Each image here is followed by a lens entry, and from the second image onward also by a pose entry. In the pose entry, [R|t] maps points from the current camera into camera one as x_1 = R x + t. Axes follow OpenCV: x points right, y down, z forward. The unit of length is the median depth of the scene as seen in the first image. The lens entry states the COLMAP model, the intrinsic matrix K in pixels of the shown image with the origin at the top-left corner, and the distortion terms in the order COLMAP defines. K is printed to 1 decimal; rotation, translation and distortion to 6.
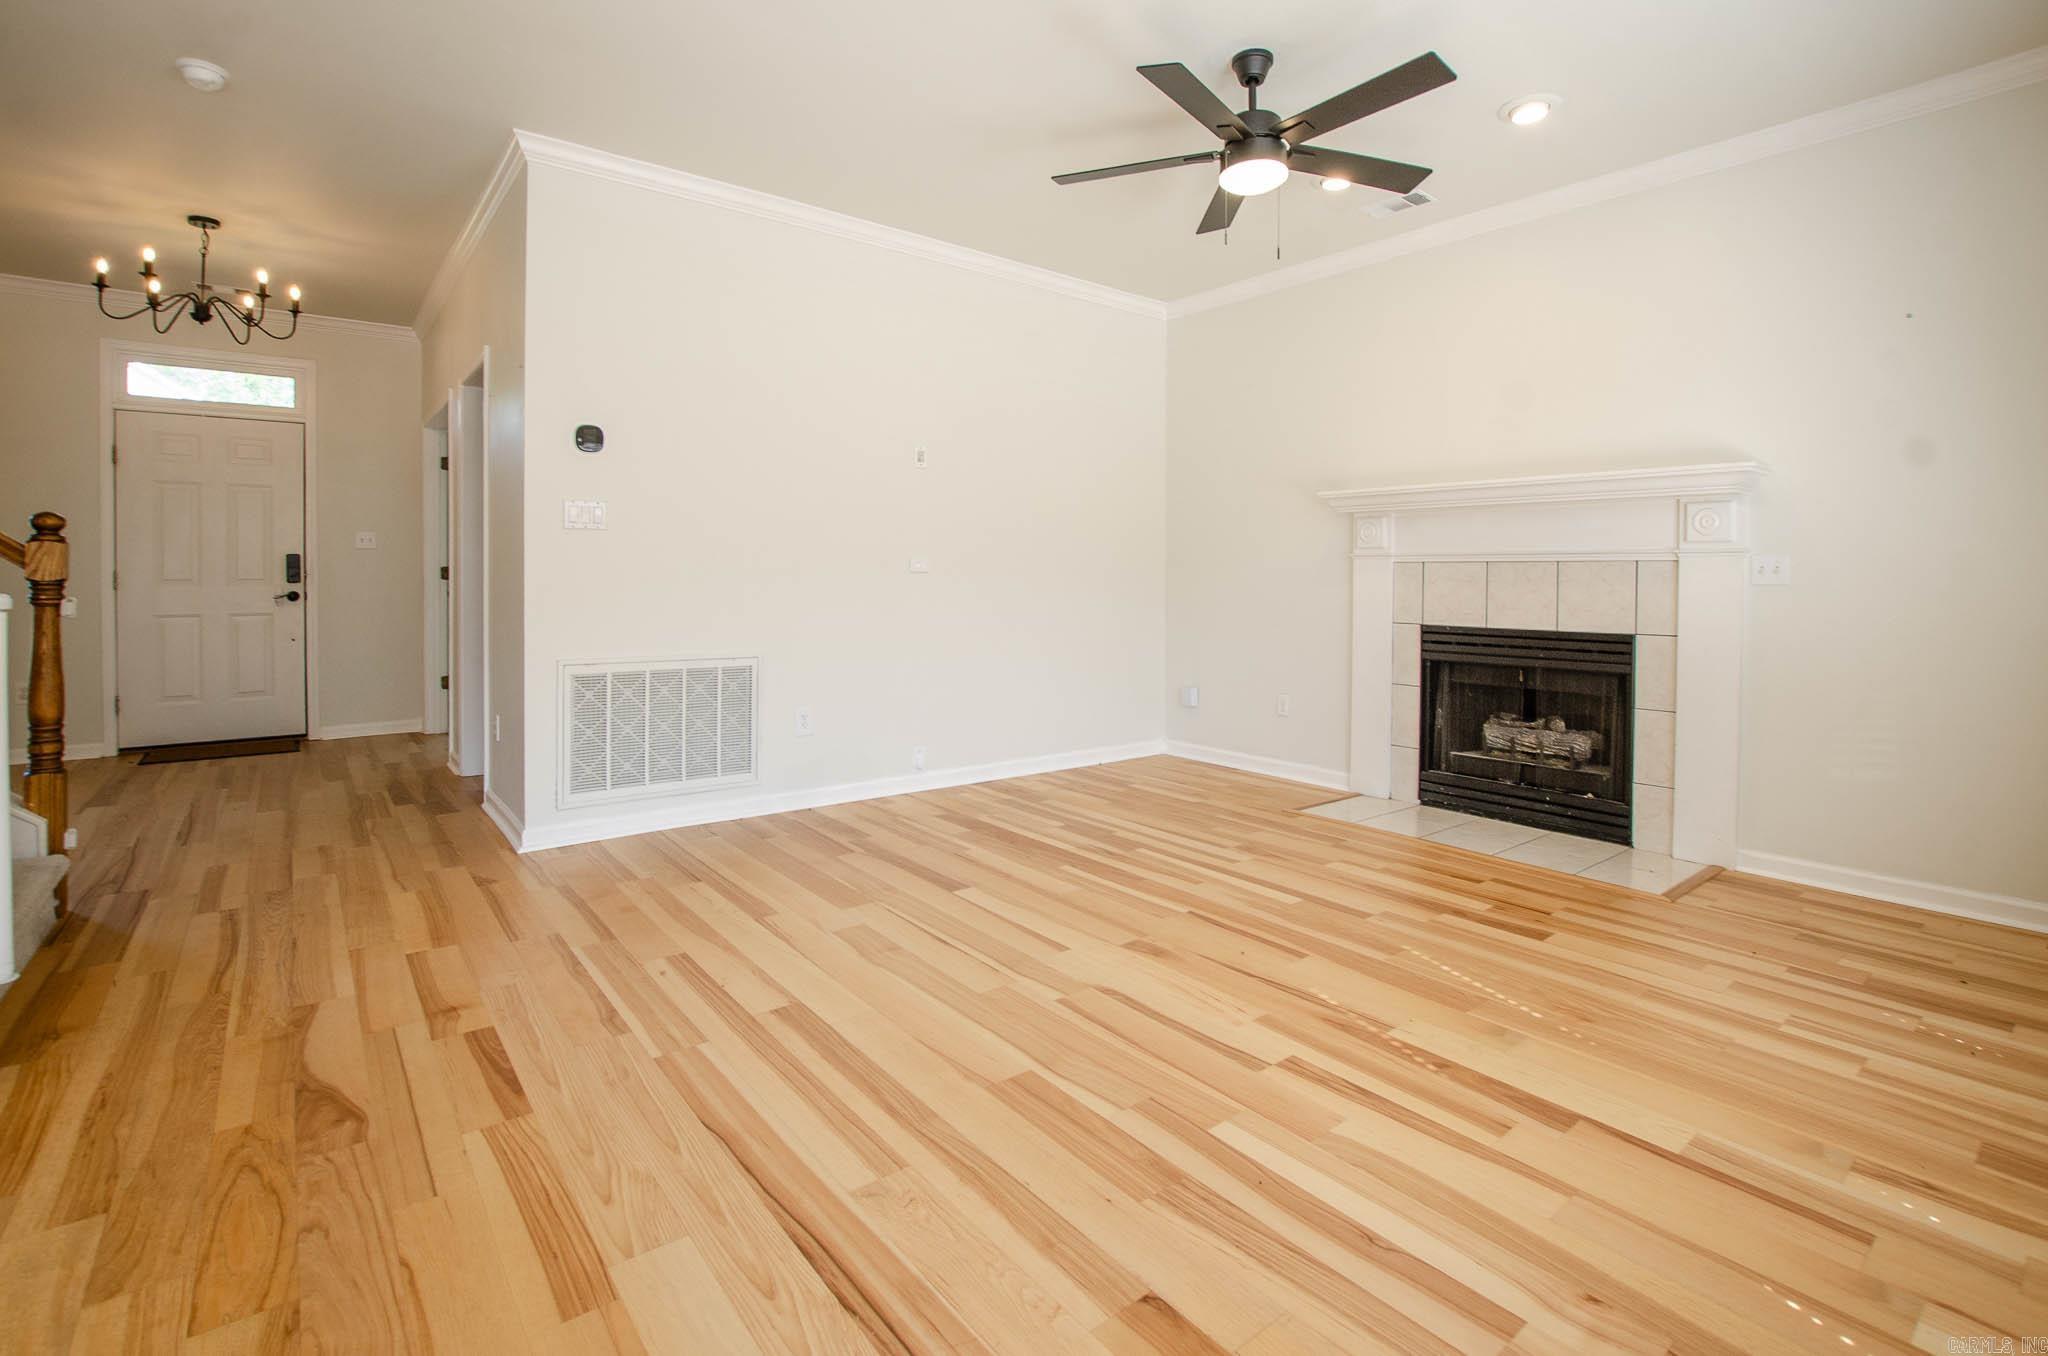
lens RADIAL K [[943.7, 0, 1019.7], [0, 943.7, 590.8], [0, 0, 1]] dist [-0.028266, 0.000576]
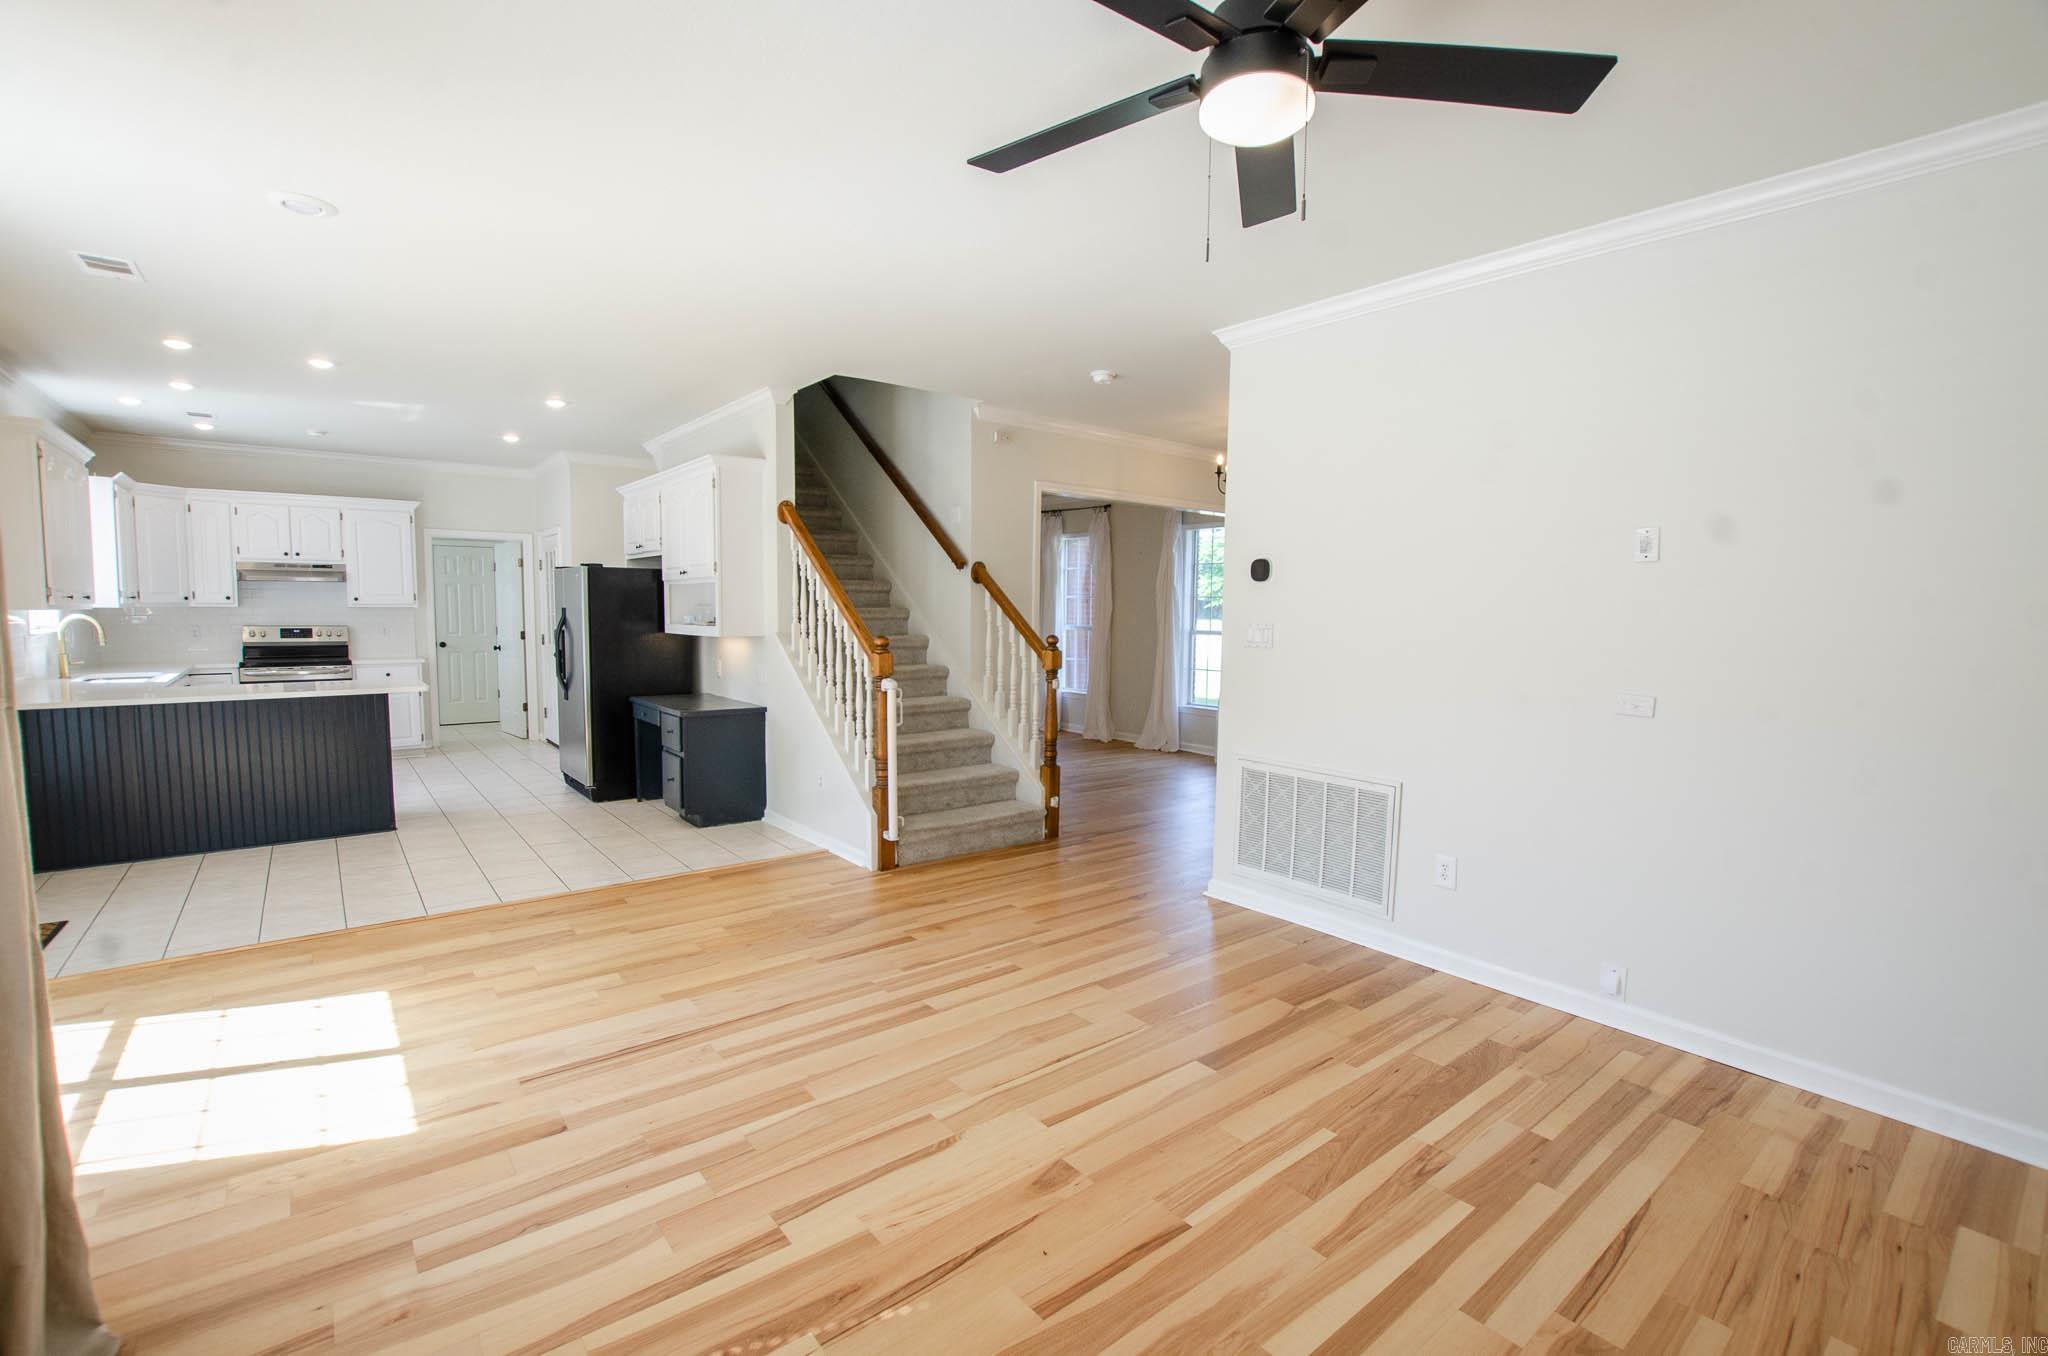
lens RADIAL K [[900.1, 0, 1018.9], [0, 900.1, 685.2], [0, 0, 1]] dist [-0.035422, 0.005571]
pose [[0.003913, 0.079717, -0.996810, 0.670860], [-0.028689, 0.996416, 0.079573, -0.101065], [0.999581, 0.028286, 0.006186, 0.688575]]
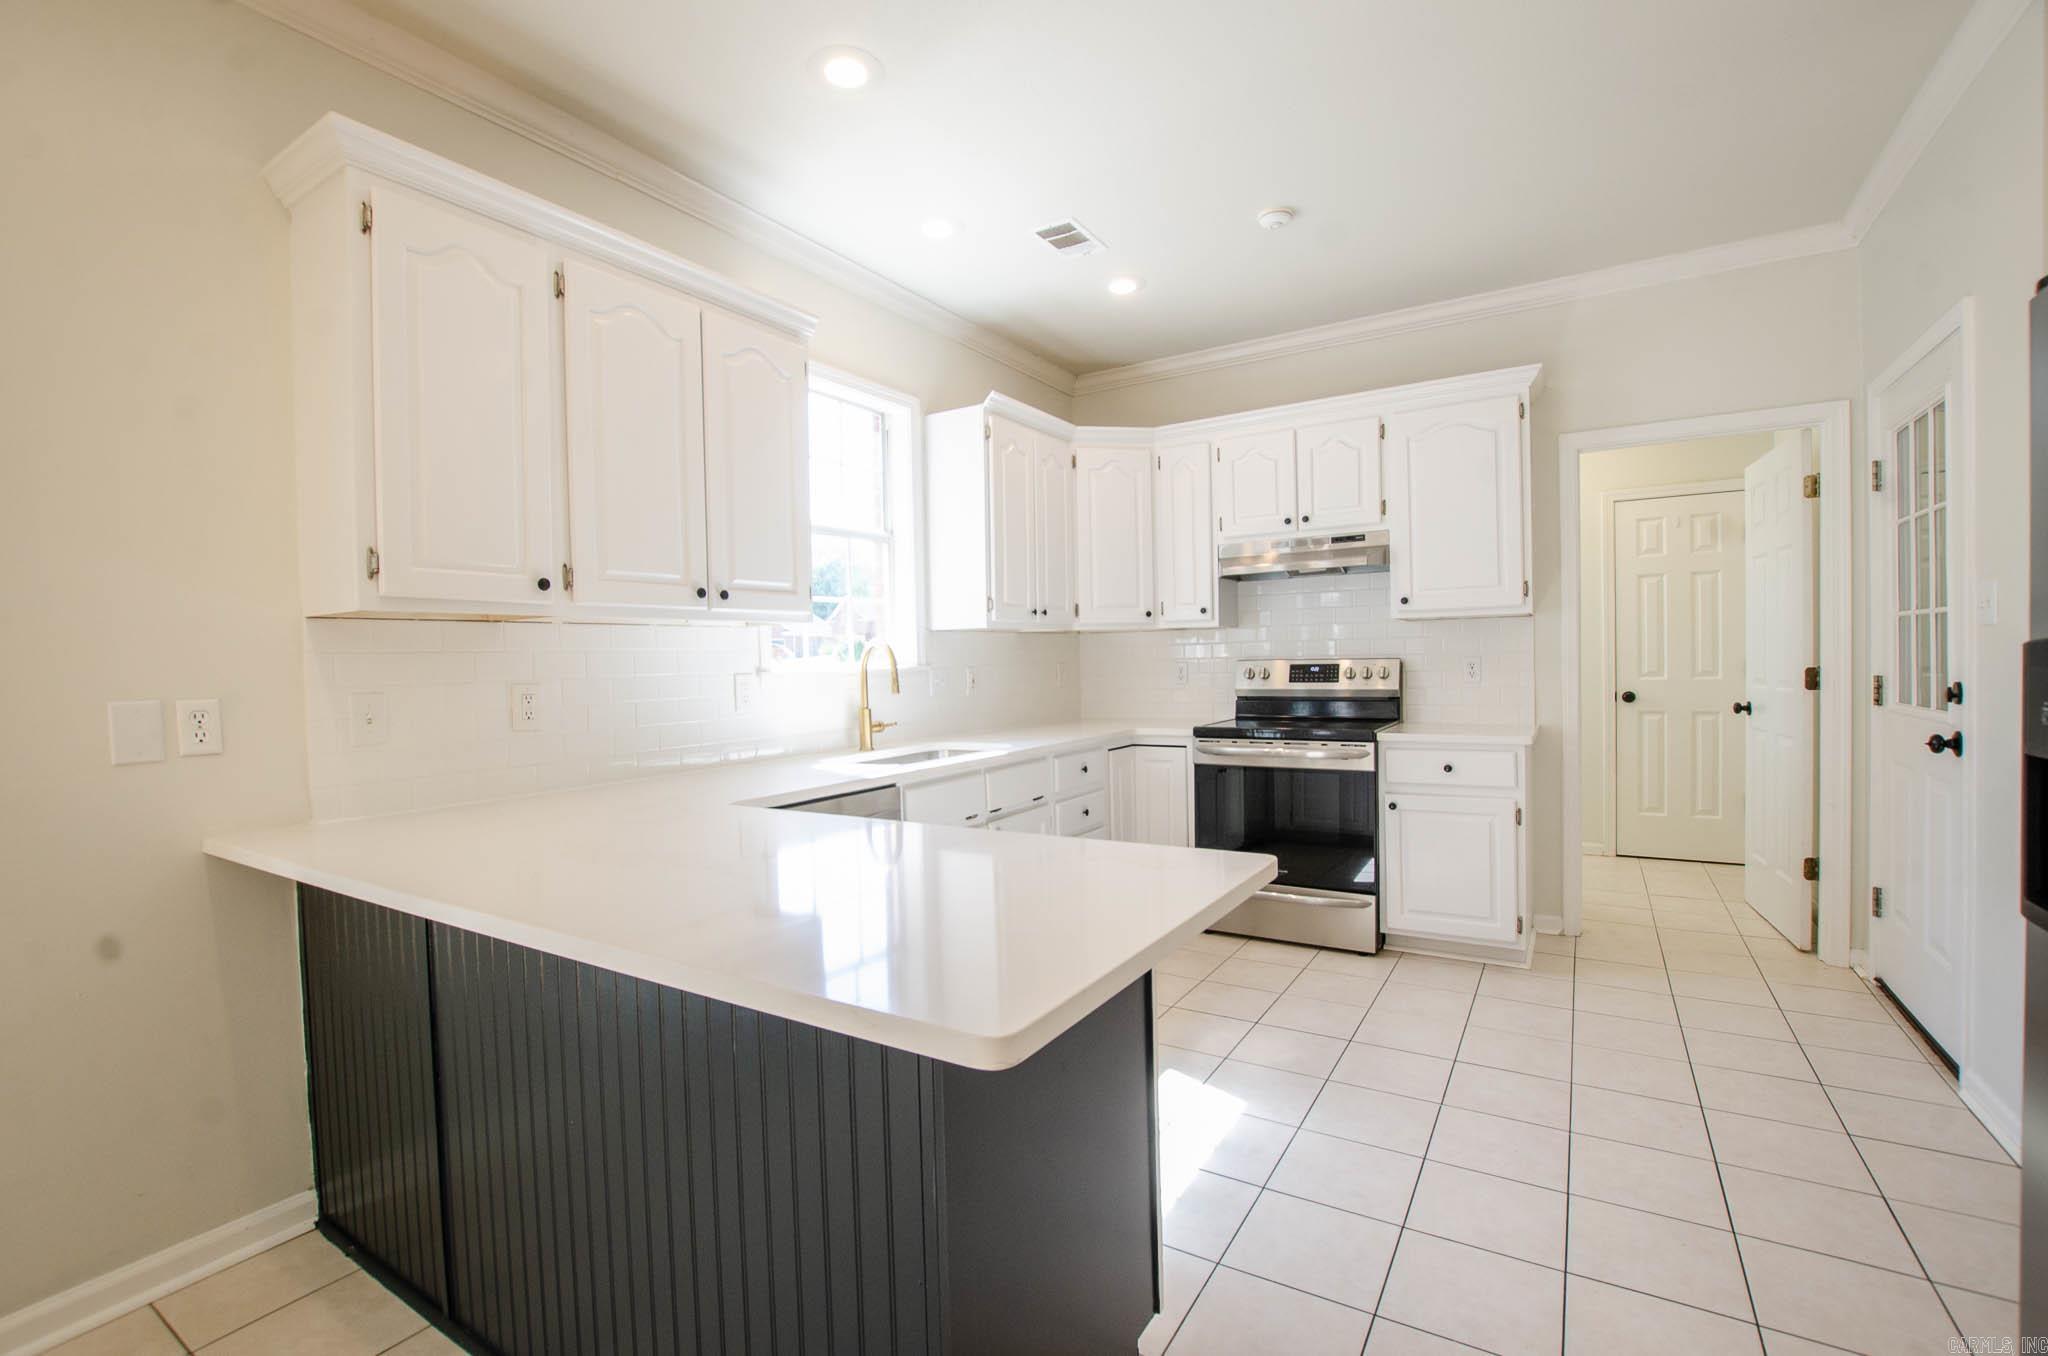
lens RADIAL K [[900.1, 0, 1018.1], [0, 900.1, 685.5], [0, 0, 1]] dist [-0.035422, 0.005571]
pose [[-0.945175, 0.025402, -0.325575, -0.723862], [0.012384, 0.999041, 0.041993, -0.044688], [0.326330, 0.035658, -0.944583, -0.079831]]
